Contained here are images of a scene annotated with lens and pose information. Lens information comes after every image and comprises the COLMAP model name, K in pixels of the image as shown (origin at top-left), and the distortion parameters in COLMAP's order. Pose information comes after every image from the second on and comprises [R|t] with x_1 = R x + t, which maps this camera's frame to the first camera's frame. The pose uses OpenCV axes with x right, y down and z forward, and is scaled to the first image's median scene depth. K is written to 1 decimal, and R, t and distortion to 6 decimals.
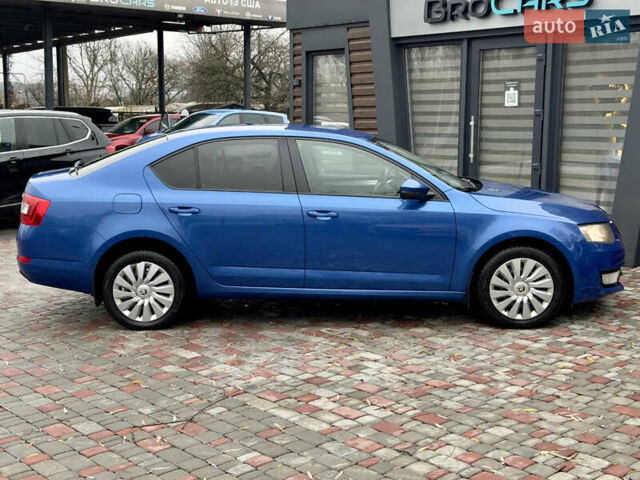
lens RADIAL K [[906.1, 0, 320.0], [0, 906.1, 240.0], [0, 0, 1]] dist [0.132916, -0.129600]
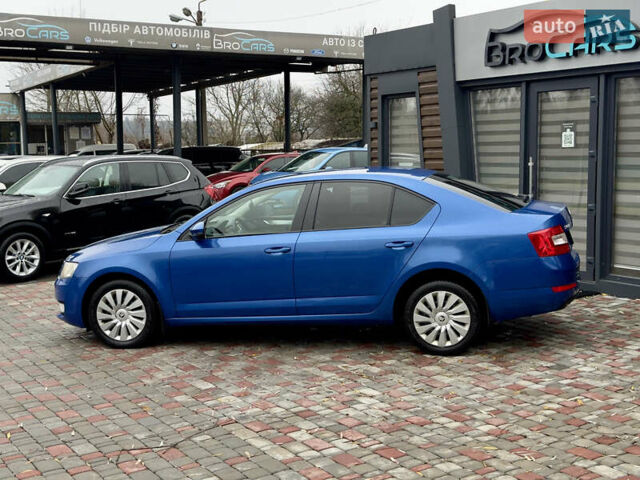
lens RADIAL K [[906.1, 0, 320.0], [0, 906.1, 240.0], [0, 0, 1]] dist [0.132916, -0.129600]
pose [[0.986788, 0.002048, -0.162005, 0.158982], [-0.007677, 0.999388, -0.034124, -0.011612], [0.161836, 0.034917, 0.986200, -0.055153]]
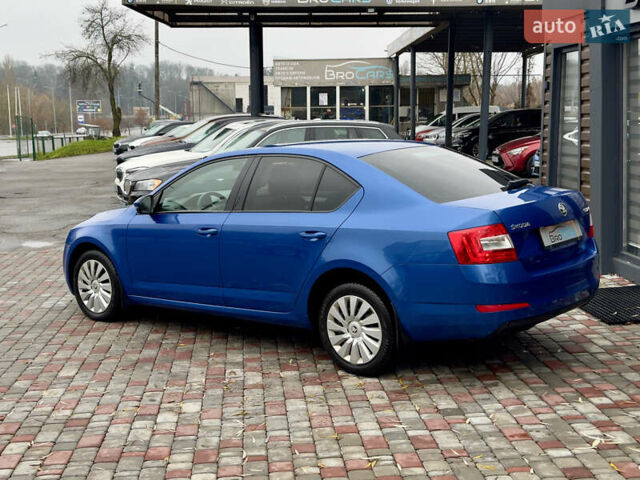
lens RADIAL K [[906.1, 0, 320.0], [0, 906.1, 240.0], [0, 0, 1]] dist [0.132916, -0.129600]
pose [[0.804328, 0.079004, -0.588910, 0.630741], [-0.077716, 0.996595, 0.027553, -0.066524], [0.589081, 0.023606, 0.807729, 0.323736]]
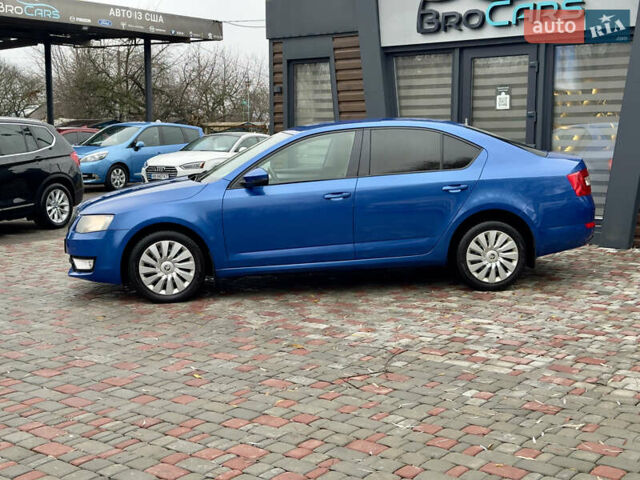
lens RADIAL K [[906.1, 0, 320.0], [0, 906.1, 240.0], [0, 0, 1]] dist [0.132916, -0.129600]
pose [[0.985141, -0.023248, 0.170167, -0.306909], [0.027014, 0.999438, -0.019848, 0.042310], [-0.169610, 0.024150, 0.985215, -0.068103]]
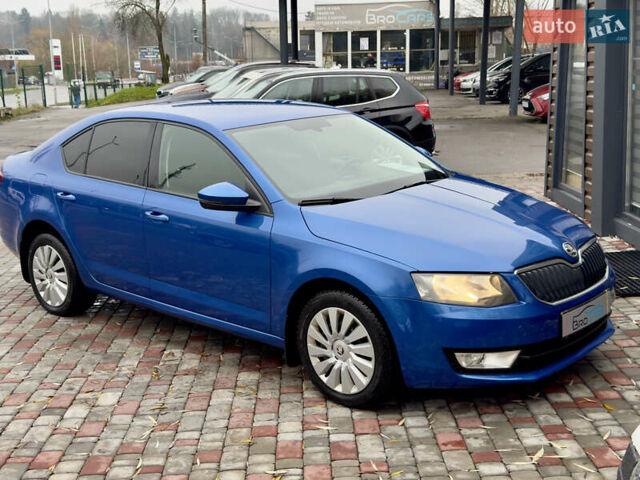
lens RADIAL K [[864.0, 0, 320.0], [0, 864.0, 240.0], [0, 0, 1]] dist [0.120632, -0.026807]
pose [[0.766712, 0.120877, -0.630509, 0.637614], [-0.073114, 0.992165, 0.101303, -0.100933], [0.637814, -0.031571, 0.769543, 0.487448]]
